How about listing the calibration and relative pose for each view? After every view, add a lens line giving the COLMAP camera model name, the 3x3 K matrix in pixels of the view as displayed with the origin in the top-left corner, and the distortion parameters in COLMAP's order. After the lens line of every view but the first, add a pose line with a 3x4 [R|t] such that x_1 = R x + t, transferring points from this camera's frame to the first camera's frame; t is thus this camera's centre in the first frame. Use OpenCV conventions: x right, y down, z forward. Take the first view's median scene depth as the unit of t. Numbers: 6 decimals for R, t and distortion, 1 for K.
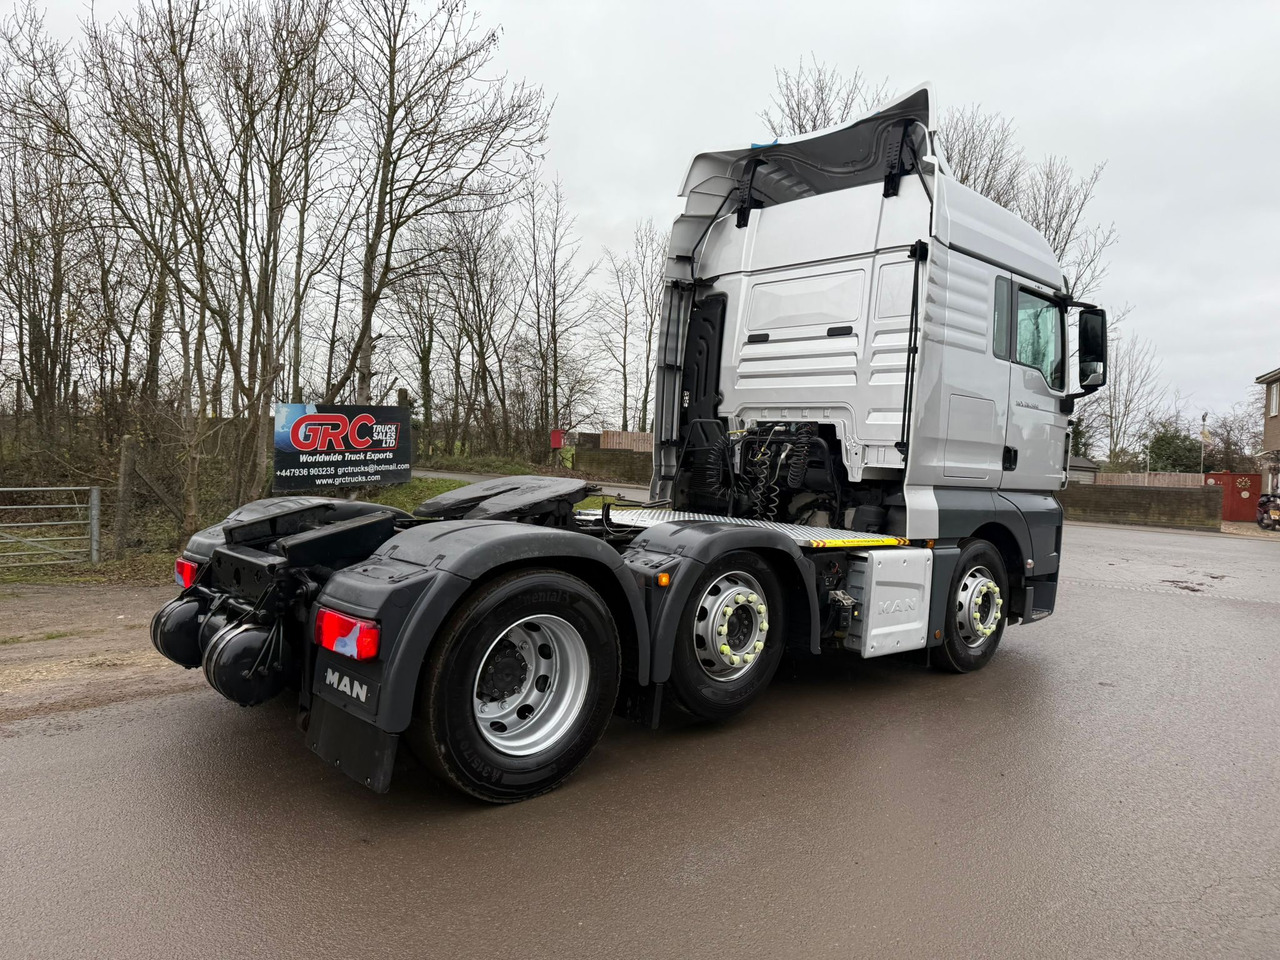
lens RADIAL K [[901.7, 0, 655.7], [0, 901.7, 478.6], [0, 0, 1]] dist [0.067512, -0.089641]
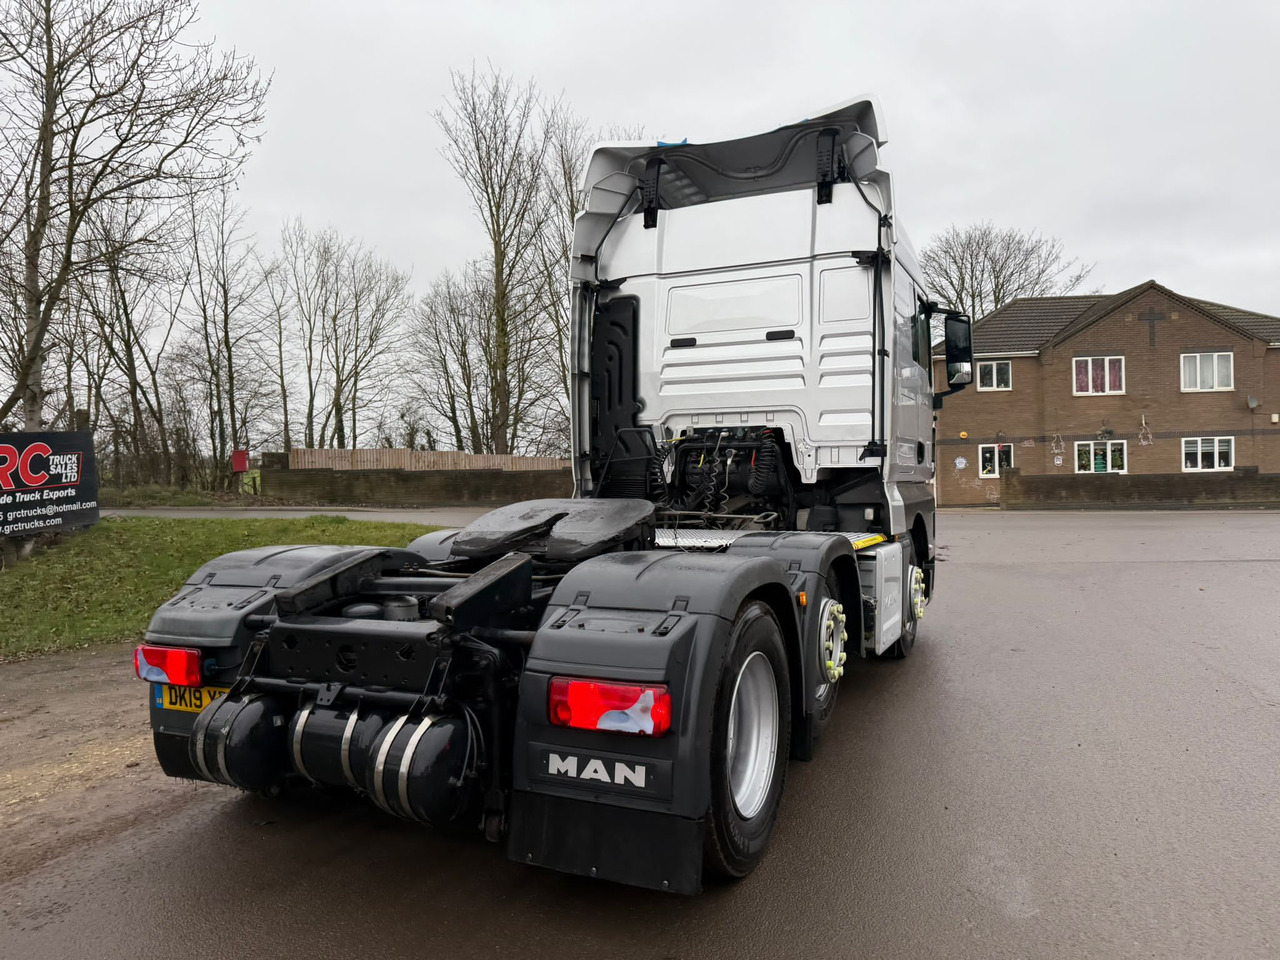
lens RADIAL K [[902.4, 0, 656.6], [0, 902.4, 481.8], [0, 0, 1]] dist [0.060619, -0.074831]
pose [[0.924071, -0.063915, 0.376840, -0.291134], [0.066118, 0.997787, 0.007101, -0.015223], [-0.376460, 0.018354, 0.926251, 0.116433]]
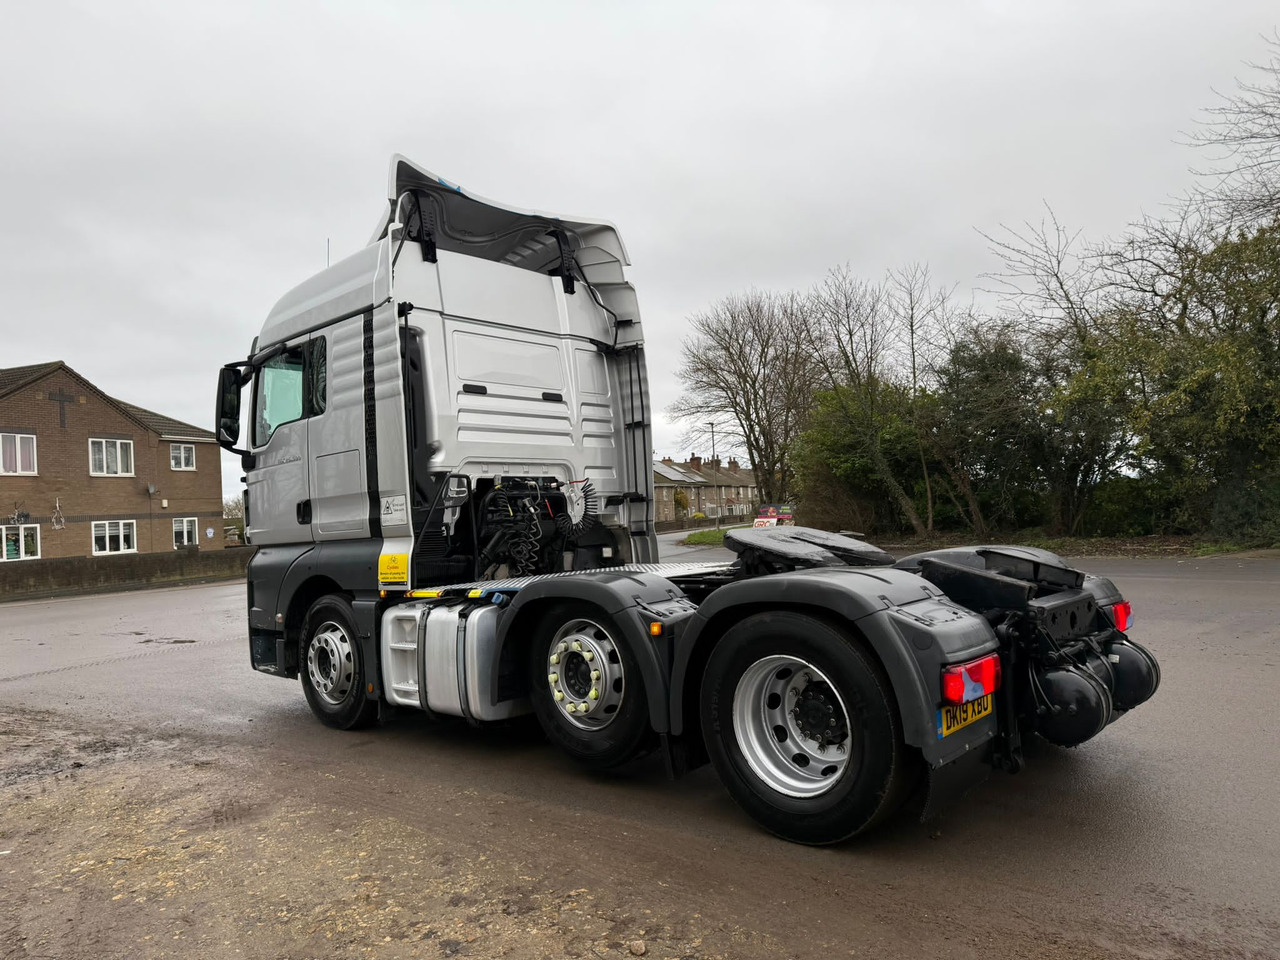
lens RADIAL K [[896.8, 0, 638.2], [0, 896.8, 479.3], [0, 0, 1]] dist [0.067963, -0.077097]
pose [[-0.083400, 0.002716, 0.996512, -0.850004], [0.072764, 0.997343, 0.003371, -0.052568], [-0.993856, 0.072792, -0.083376, 0.924942]]
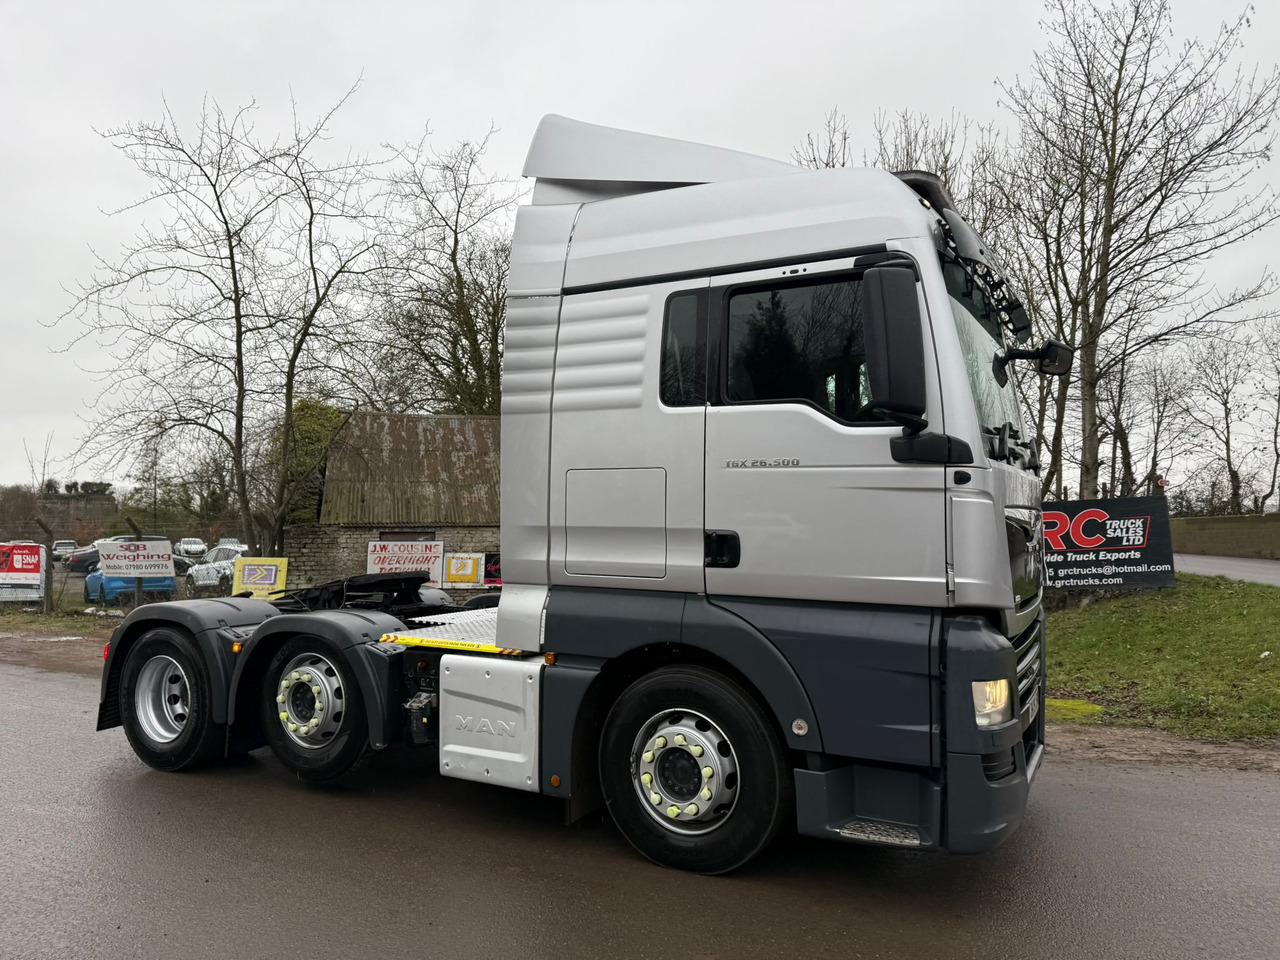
lens RADIAL K [[897.1, 0, 646.5], [0, 897.1, 480.5], [0, 0, 1]] dist [0.059801, -0.063455]
pose [[0.317082, -0.093561, -0.943772, 0.936277], [-0.012348, 0.994630, -0.102751, -0.003715], [0.948318, 0.044234, 0.314224, 0.708445]]
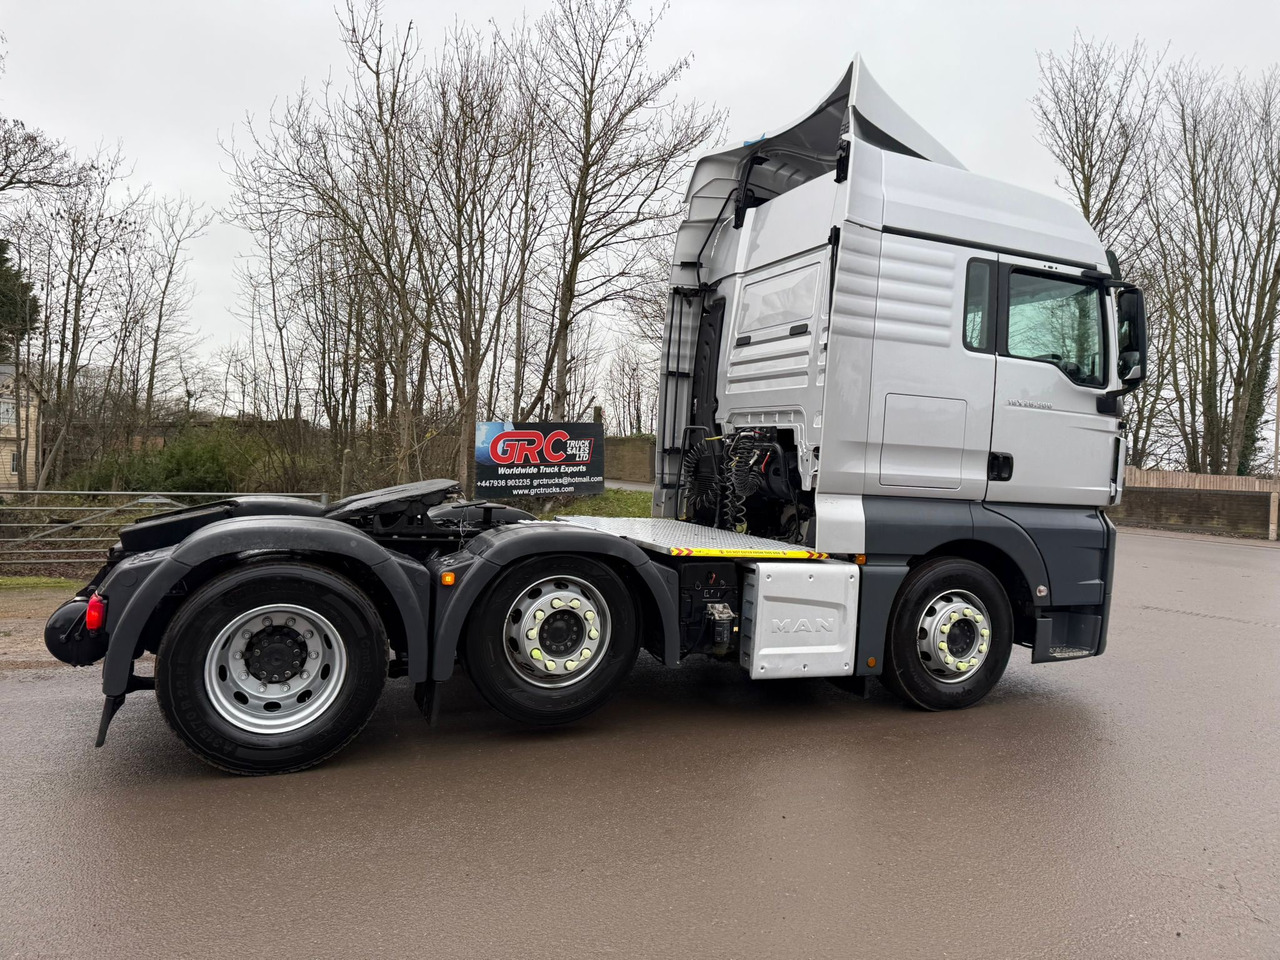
lens RADIAL K [[897.1, 0, 645.5], [0, 897.1, 467.2], [0, 0, 1]] dist [0.063058, -0.076817]
pose [[0.938778, 0.002456, -0.344515, 0.349032], [-0.013598, 0.999460, -0.029930, 0.008590], [0.344255, 0.032782, 0.938304, 0.073721]]
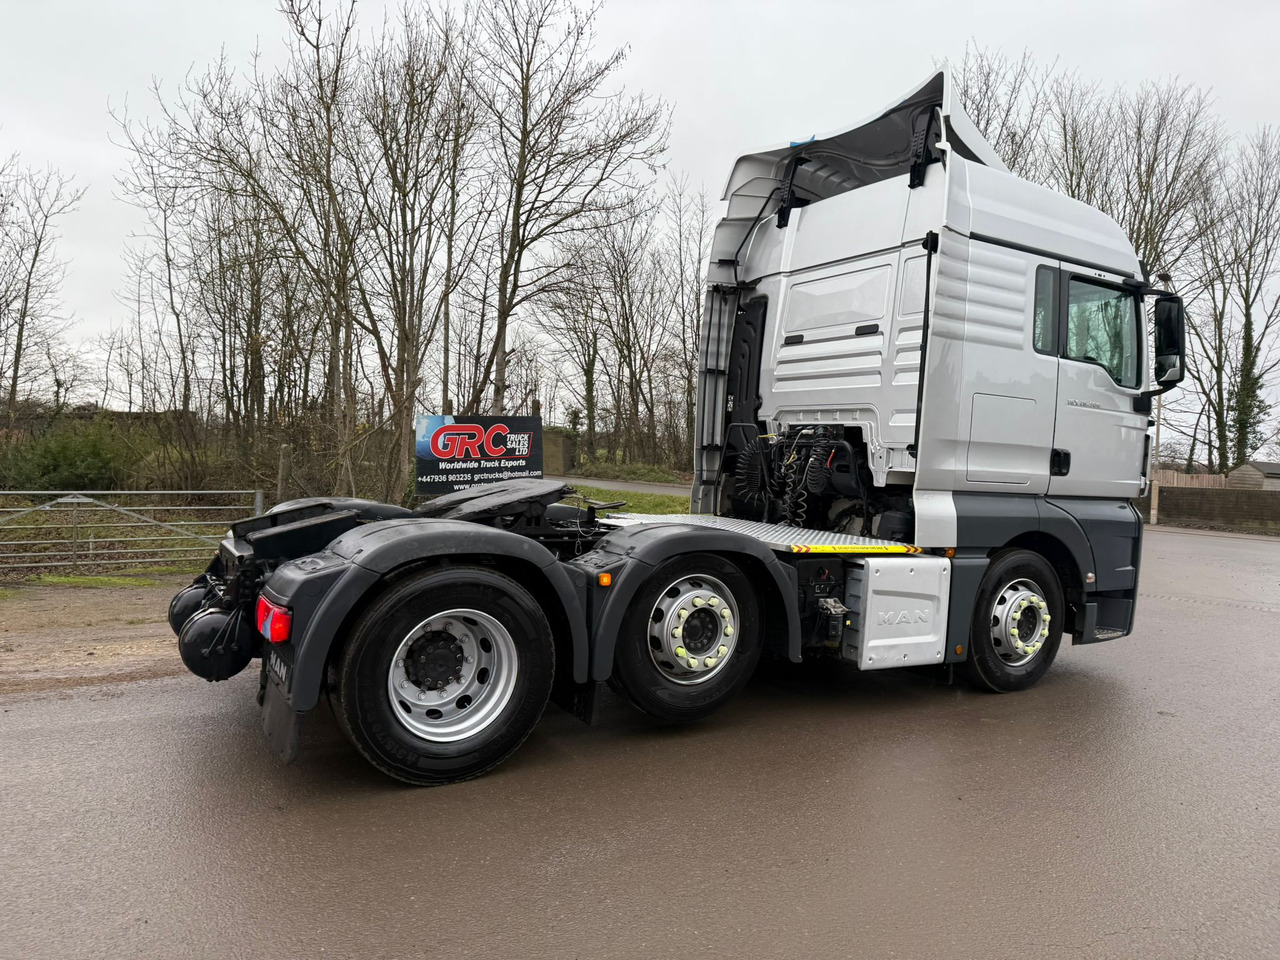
lens RADIAL K [[899.4, 0, 637.7], [0, 899.4, 482.1], [0, 0, 1]] dist [0.051820, -0.055362]
pose [[0.976051, 0.002993, -0.217521, 0.162955], [-0.004222, 0.999978, -0.005189, 0.004361], [0.217501, 0.005983, 0.976042, 0.011911]]
